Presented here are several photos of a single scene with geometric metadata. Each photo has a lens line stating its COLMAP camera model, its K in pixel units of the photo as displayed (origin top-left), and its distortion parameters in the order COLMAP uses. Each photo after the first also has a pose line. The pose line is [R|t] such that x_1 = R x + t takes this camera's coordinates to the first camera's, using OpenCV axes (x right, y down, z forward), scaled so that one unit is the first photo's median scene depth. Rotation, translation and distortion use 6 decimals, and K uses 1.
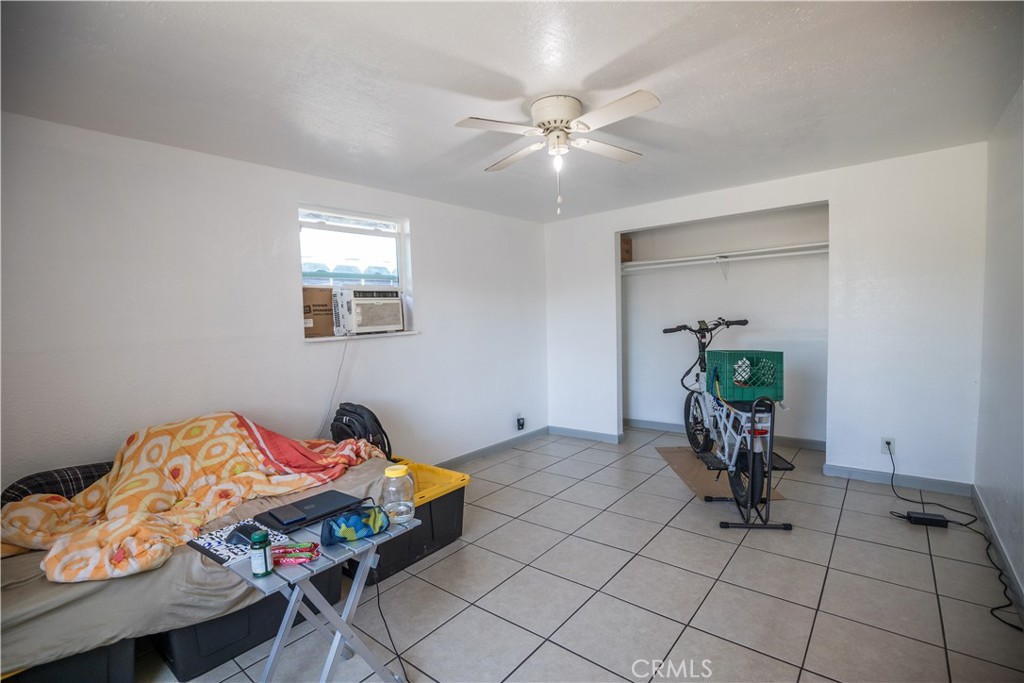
lens RADIAL K [[473.5, 0, 512.0], [0, 473.5, 341.5], [0, 0, 1]] dist [-0.021602, 0.000185]
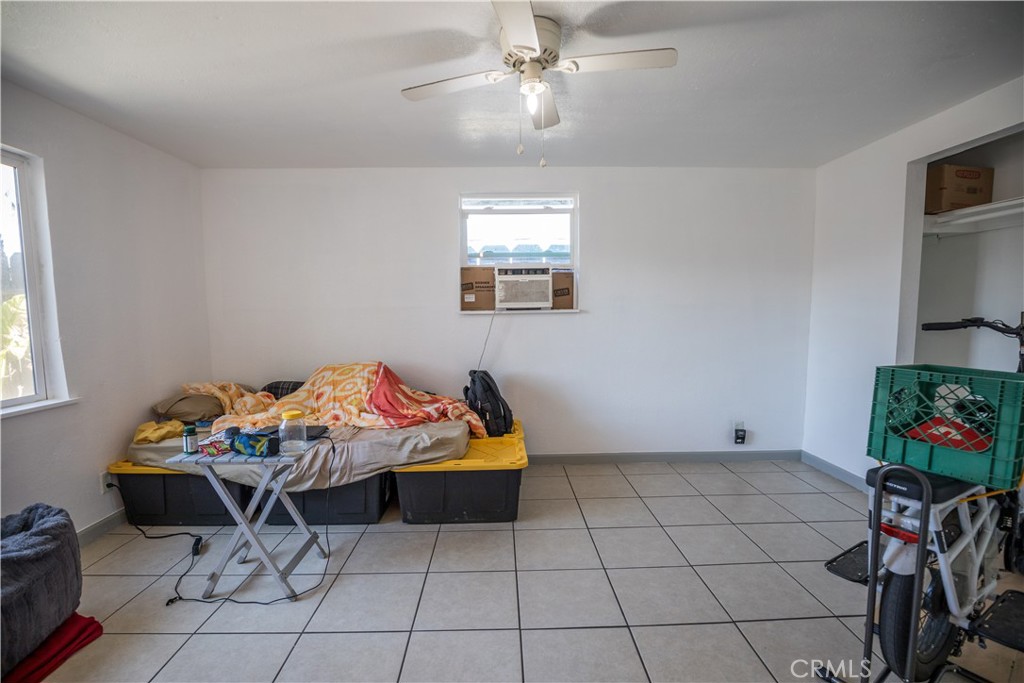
lens RADIAL K [[478.9, 0, 512.0], [0, 478.9, 341.5], [0, 0, 1]] dist [-0.028072, 0.000120]
pose [[0.651017, 0.086244, -0.754148, 0.511426], [-0.057065, 0.996274, 0.064673, -0.014290], [0.756915, 0.000932, 0.653513, 0.304060]]
